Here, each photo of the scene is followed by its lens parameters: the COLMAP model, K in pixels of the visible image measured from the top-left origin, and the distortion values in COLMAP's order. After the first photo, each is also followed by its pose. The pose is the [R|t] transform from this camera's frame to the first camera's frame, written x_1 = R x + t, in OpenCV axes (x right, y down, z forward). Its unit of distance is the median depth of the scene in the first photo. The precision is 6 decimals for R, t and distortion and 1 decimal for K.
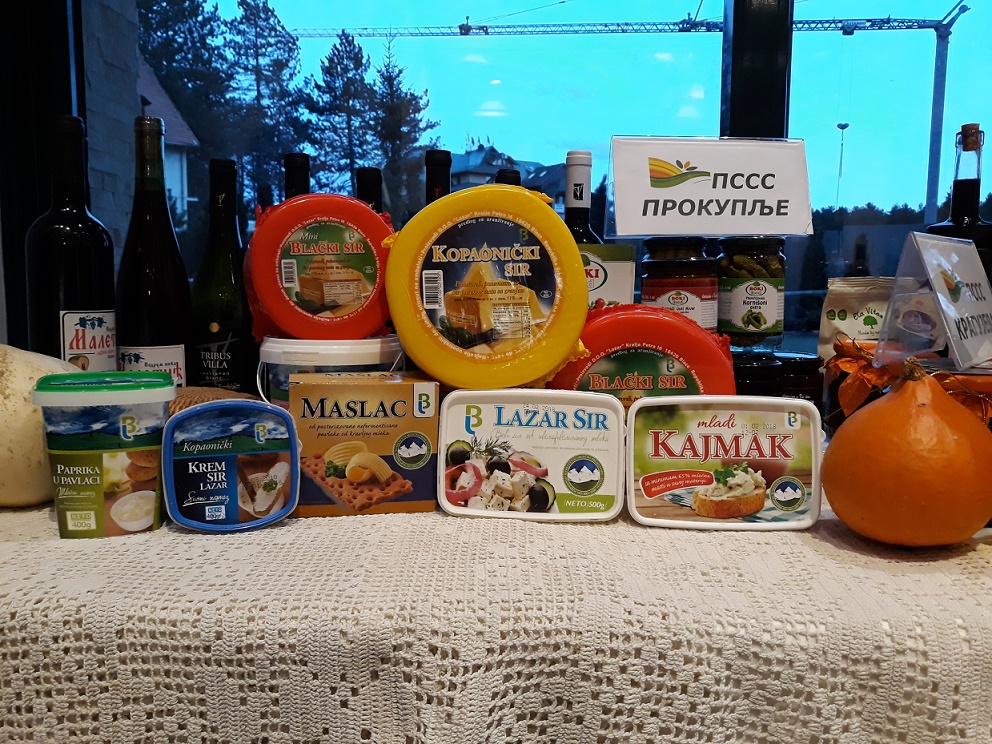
lens RADIAL K [[812.1, 0, 496.0], [0, 812.1, 372.0], [0, 0, 1]] dist [-0.007830, 0.013207]
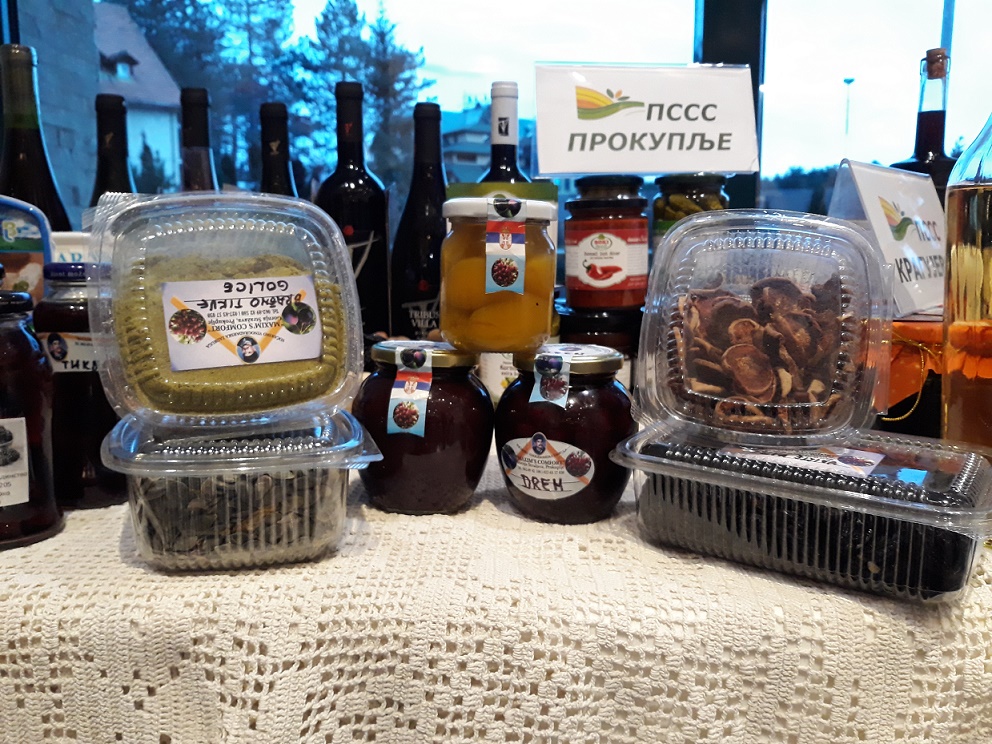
lens RADIAL K [[819.9, 0, 494.6], [0, 819.9, 366.1], [0, 0, 1]] dist [-0.015967, 0.005338]
pose [[0.999952, -0.007148, -0.006633, 0.178454], [0.007388, 0.999291, 0.036915, 0.020099], [0.006365, -0.036962, 0.999296, 0.141564]]
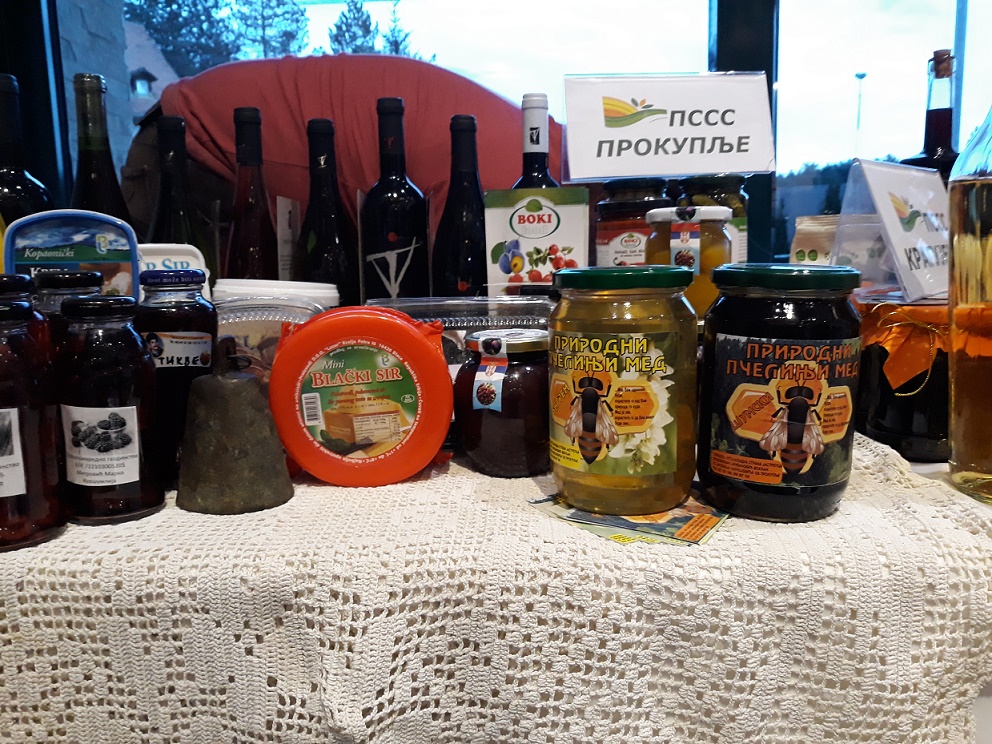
lens RADIAL K [[812.1, 0, 496.0], [0, 812.1, 372.0], [0, 0, 1]] dist [-0.007830, 0.013207]
pose [[0.999185, -0.029794, -0.027246, 0.136814], [0.030863, 0.998735, 0.039690, 0.036170], [0.026029, -0.040499, 0.998840, 0.032436]]
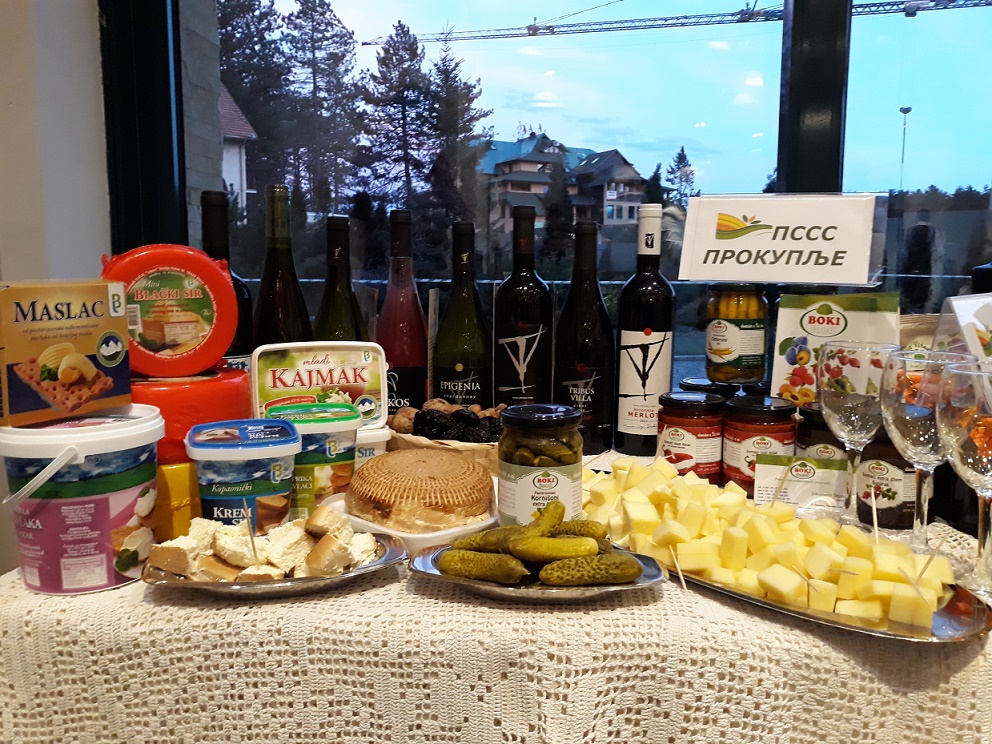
lens RADIAL K [[810.2, 0, 502.4], [0, 810.2, 373.4], [0, 0, 1]] dist [0.003935, -0.004686]
pose [[0.998470, -0.001220, -0.055285, -0.074189], [0.002344, 0.999791, 0.020285, -0.117814], [0.055249, -0.020384, 0.998265, -0.243435]]
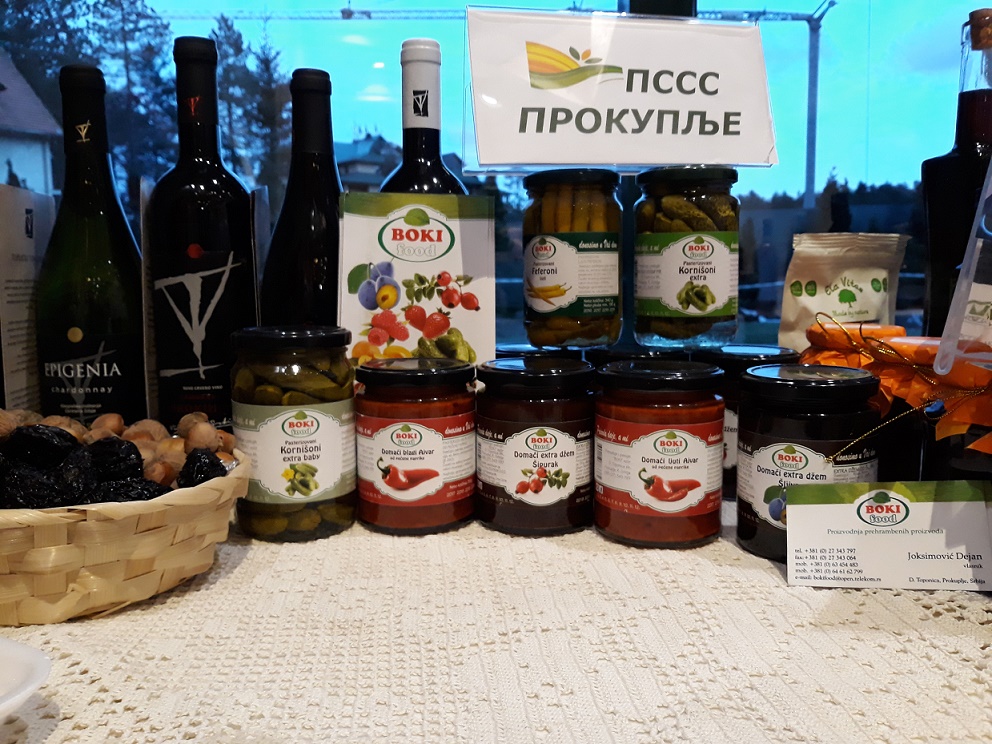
lens RADIAL K [[808.8, 0, 498.6], [0, 808.8, 362.2], [0, 0, 1]] dist [-0.010621, -0.001871]
pose [[0.991414, -0.032380, 0.126684, 0.140460], [0.032694, 0.999465, -0.000400, -0.030883], [-0.126603, 0.004538, 0.991943, 0.674913]]
